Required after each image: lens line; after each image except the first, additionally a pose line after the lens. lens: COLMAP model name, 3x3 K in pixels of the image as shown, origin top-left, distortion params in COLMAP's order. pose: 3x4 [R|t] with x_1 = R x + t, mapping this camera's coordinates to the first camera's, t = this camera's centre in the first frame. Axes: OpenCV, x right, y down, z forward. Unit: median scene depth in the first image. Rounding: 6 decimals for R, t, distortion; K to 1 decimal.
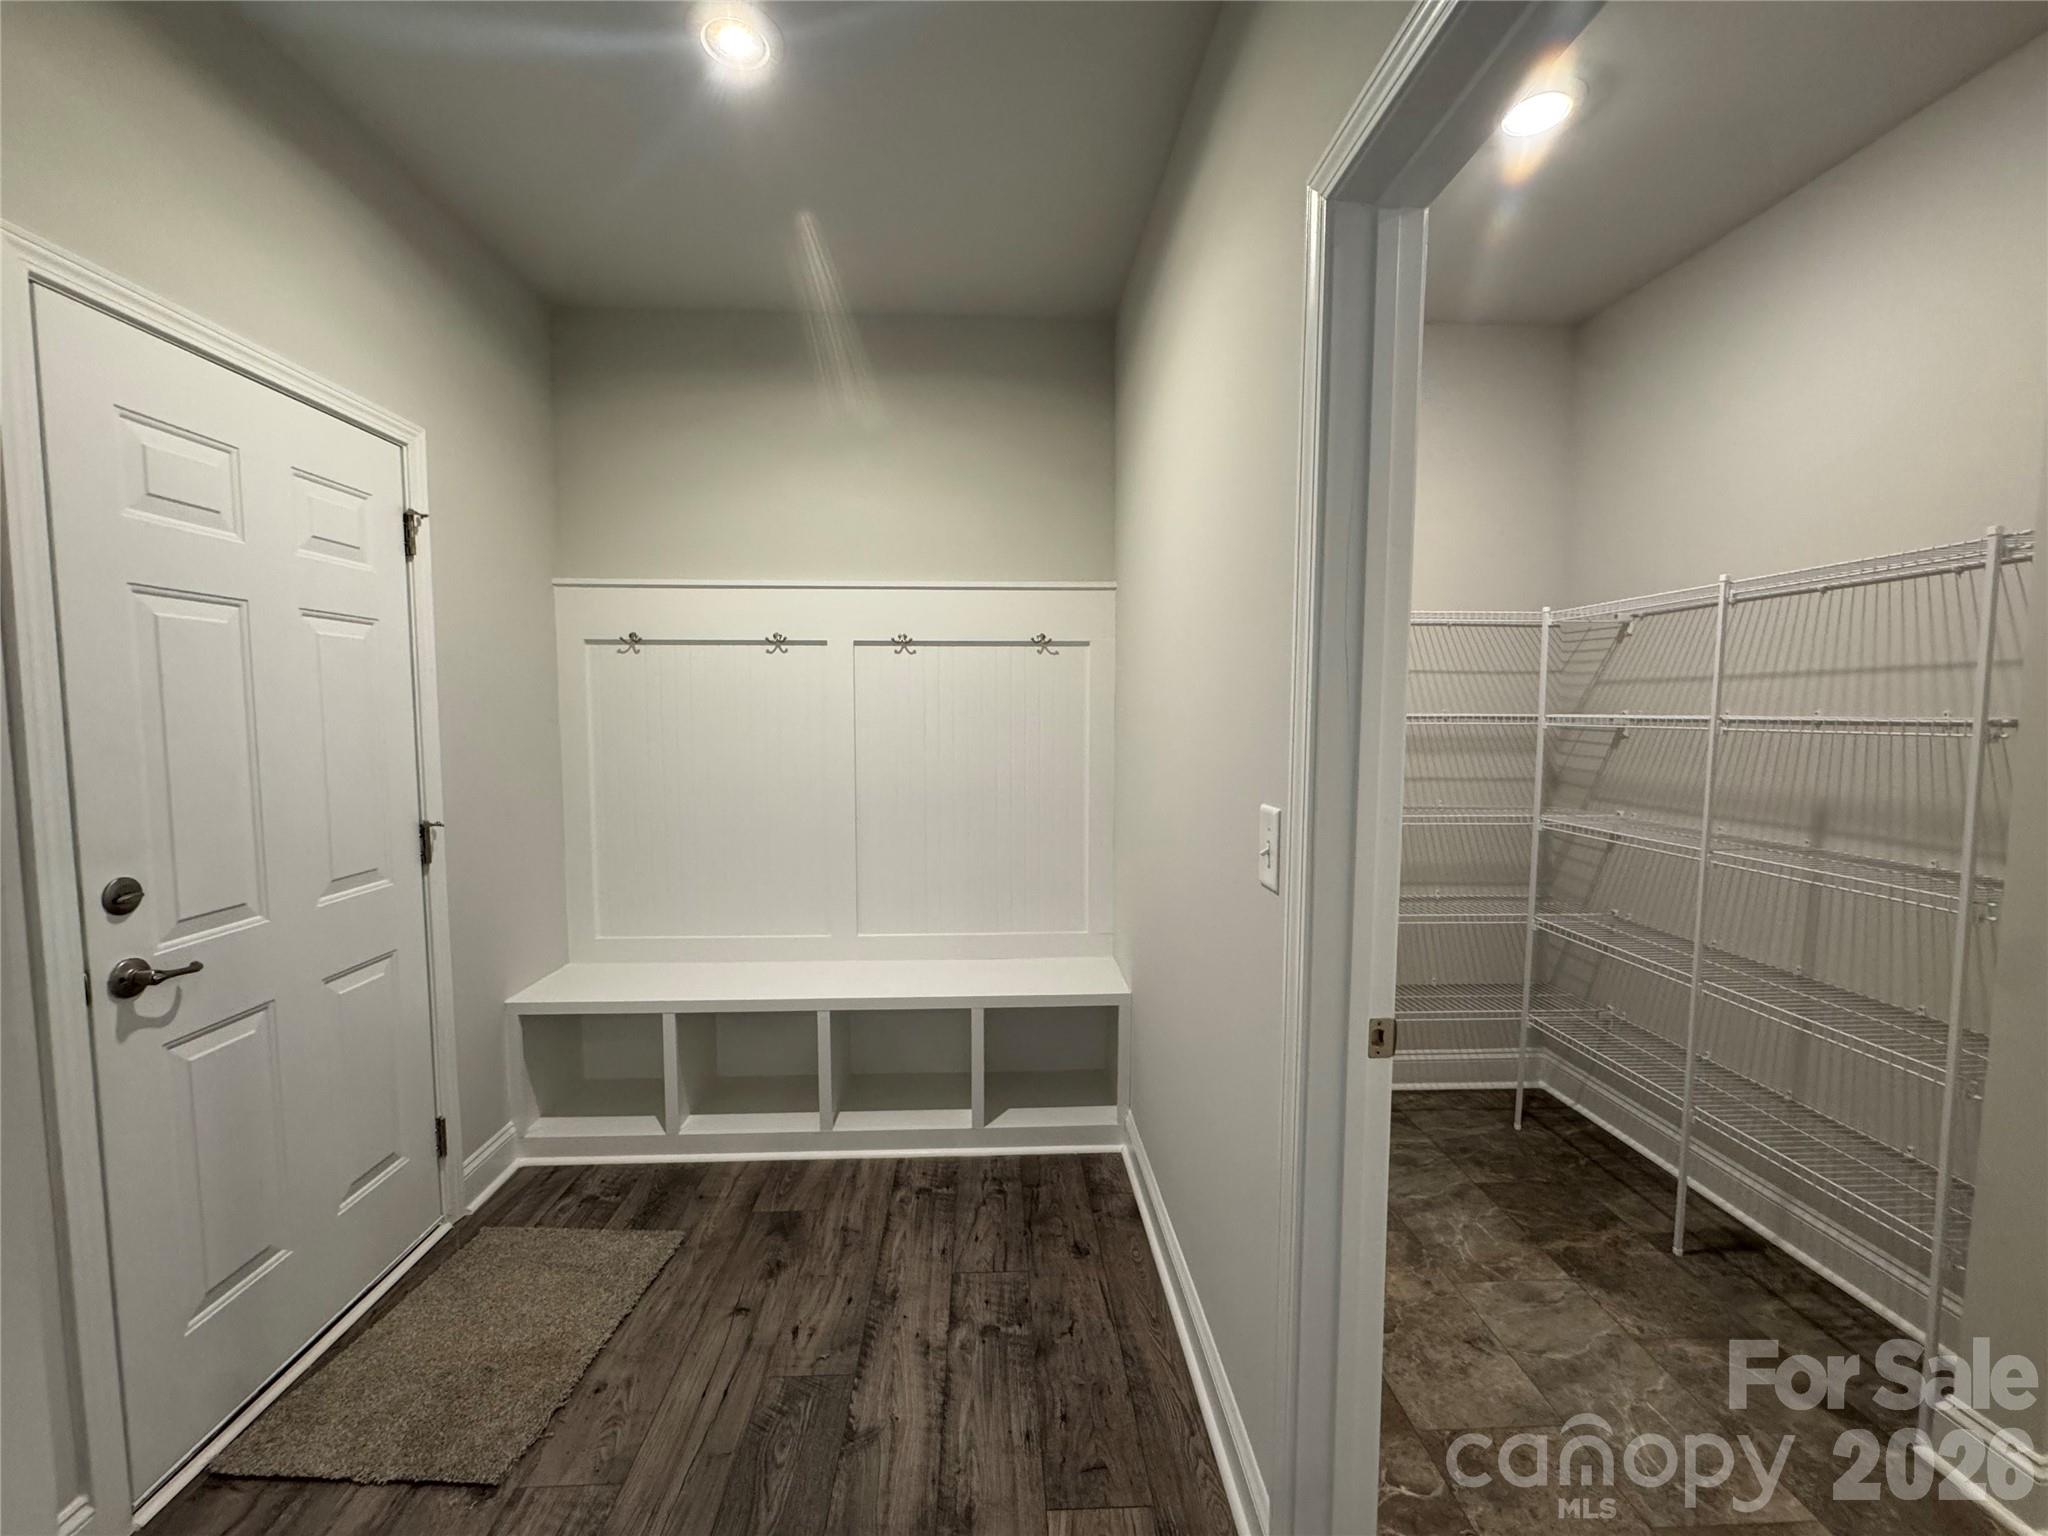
lens RADIAL K [[818.7, 0, 1024.0], [0, 818.7, 768.0], [0, 0, 1]] dist [-0.003160, -0.000220]
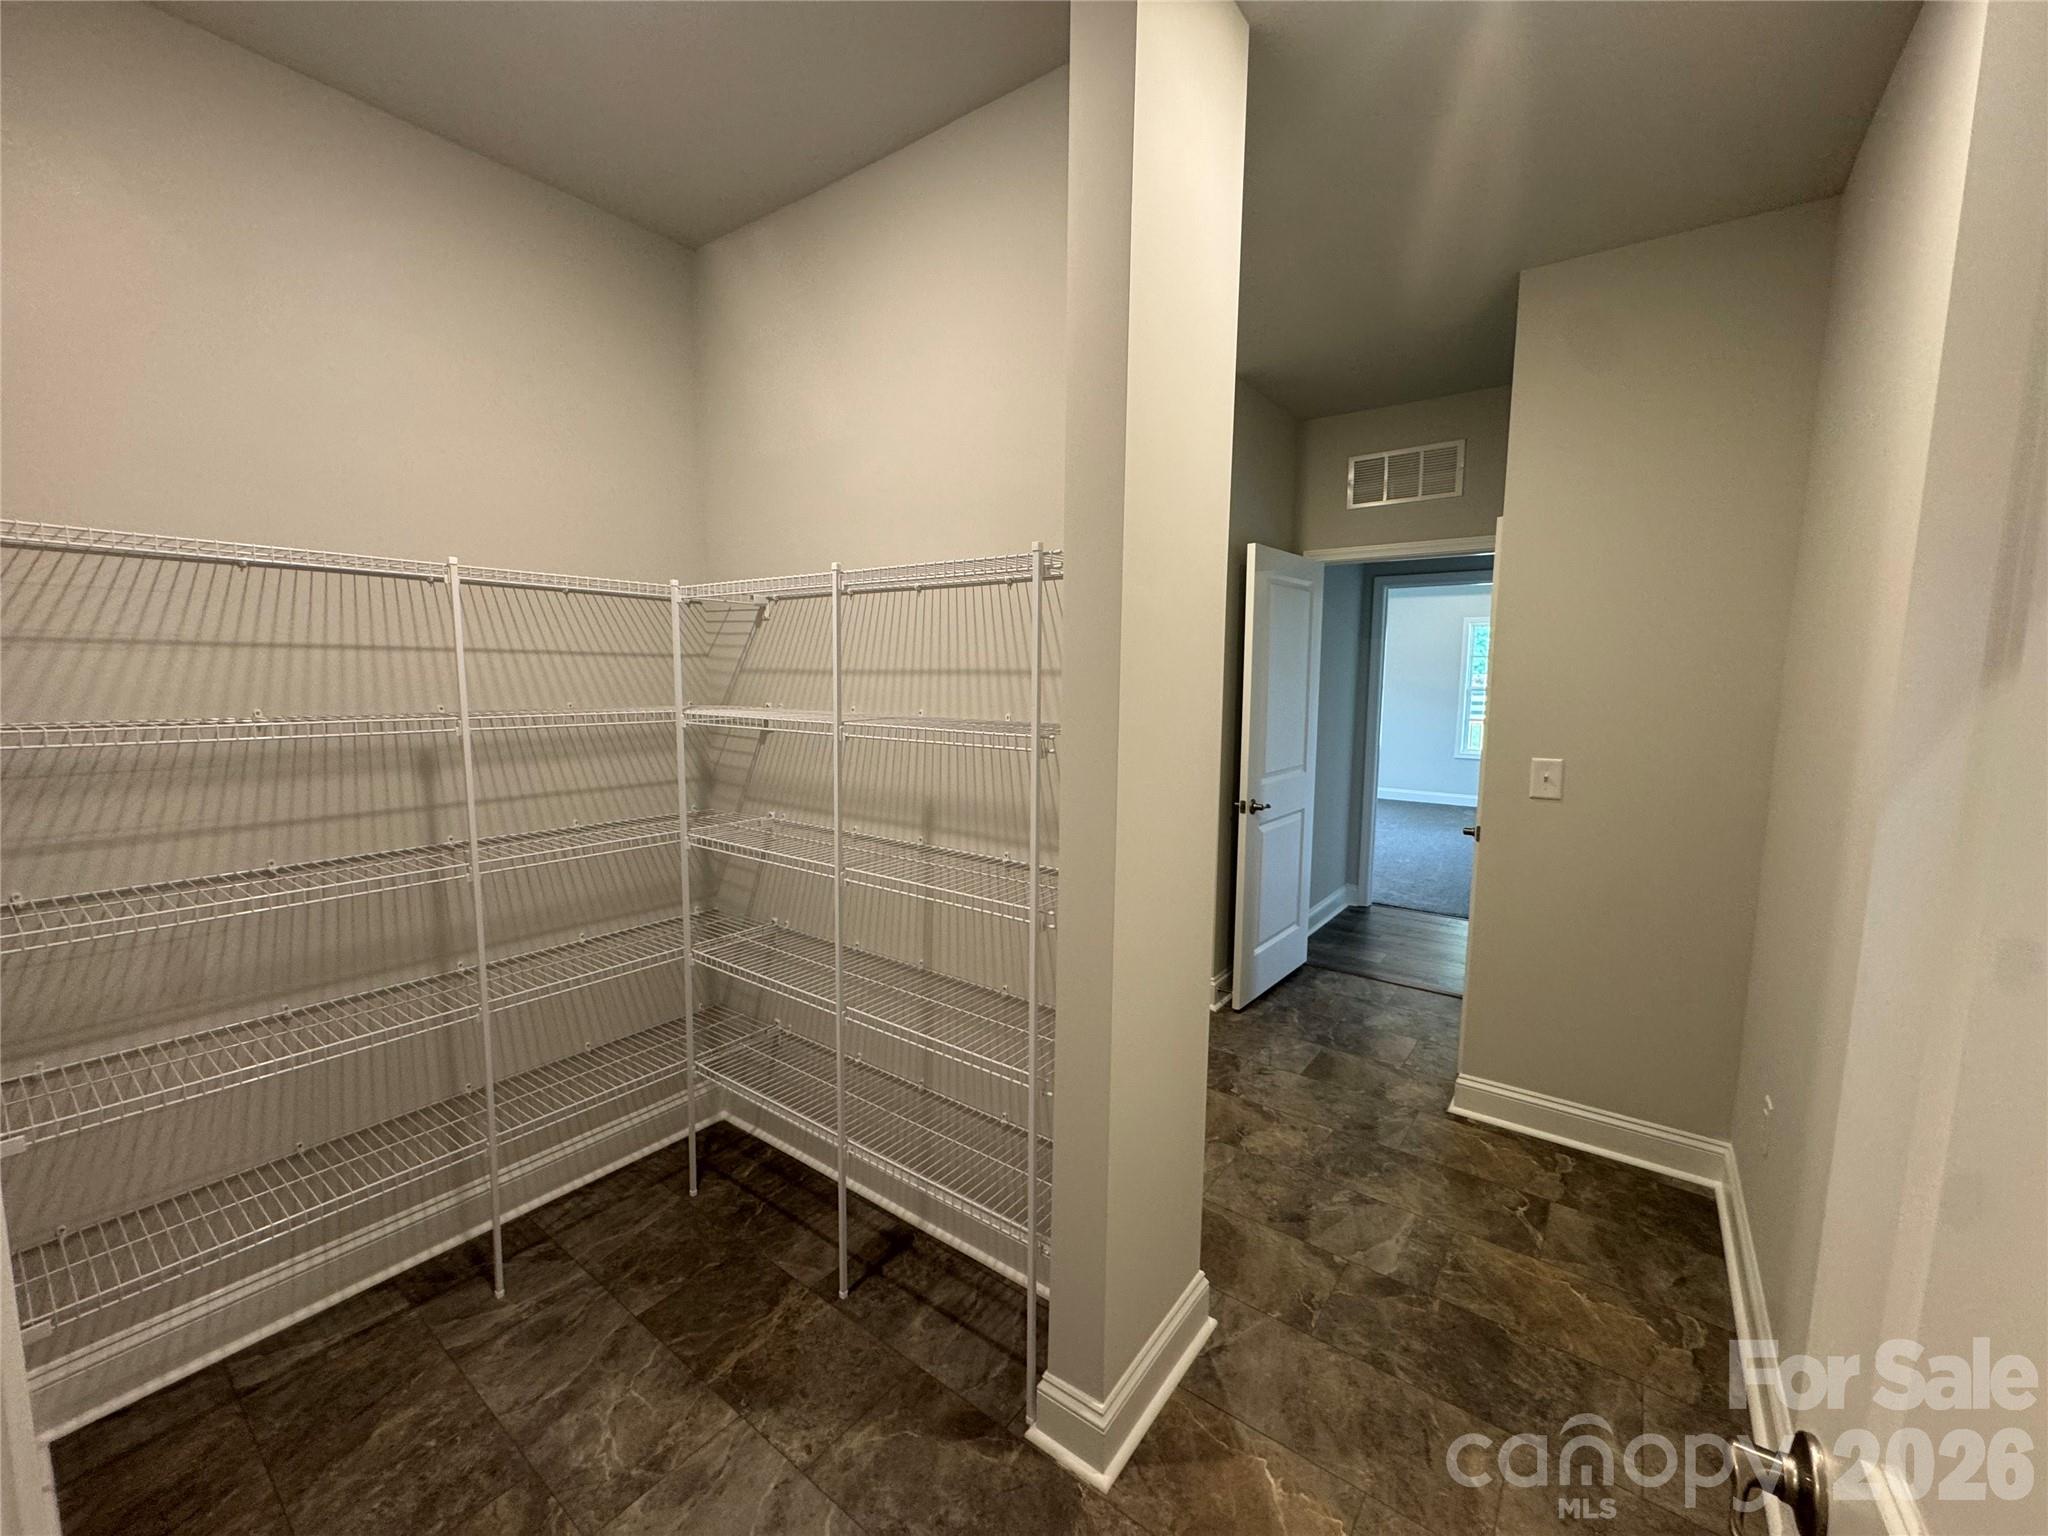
lens RADIAL K [[818.7, 0, 1024.0], [0, 818.7, 768.0], [0, 0, 1]] dist [-0.003160, -0.000220]
pose [[0.632395, -0.083872, 0.770092, 0.253907], [0.045415, 0.996426, 0.071228, -0.060977], [-0.773313, -0.010071, 0.633944, 0.245988]]
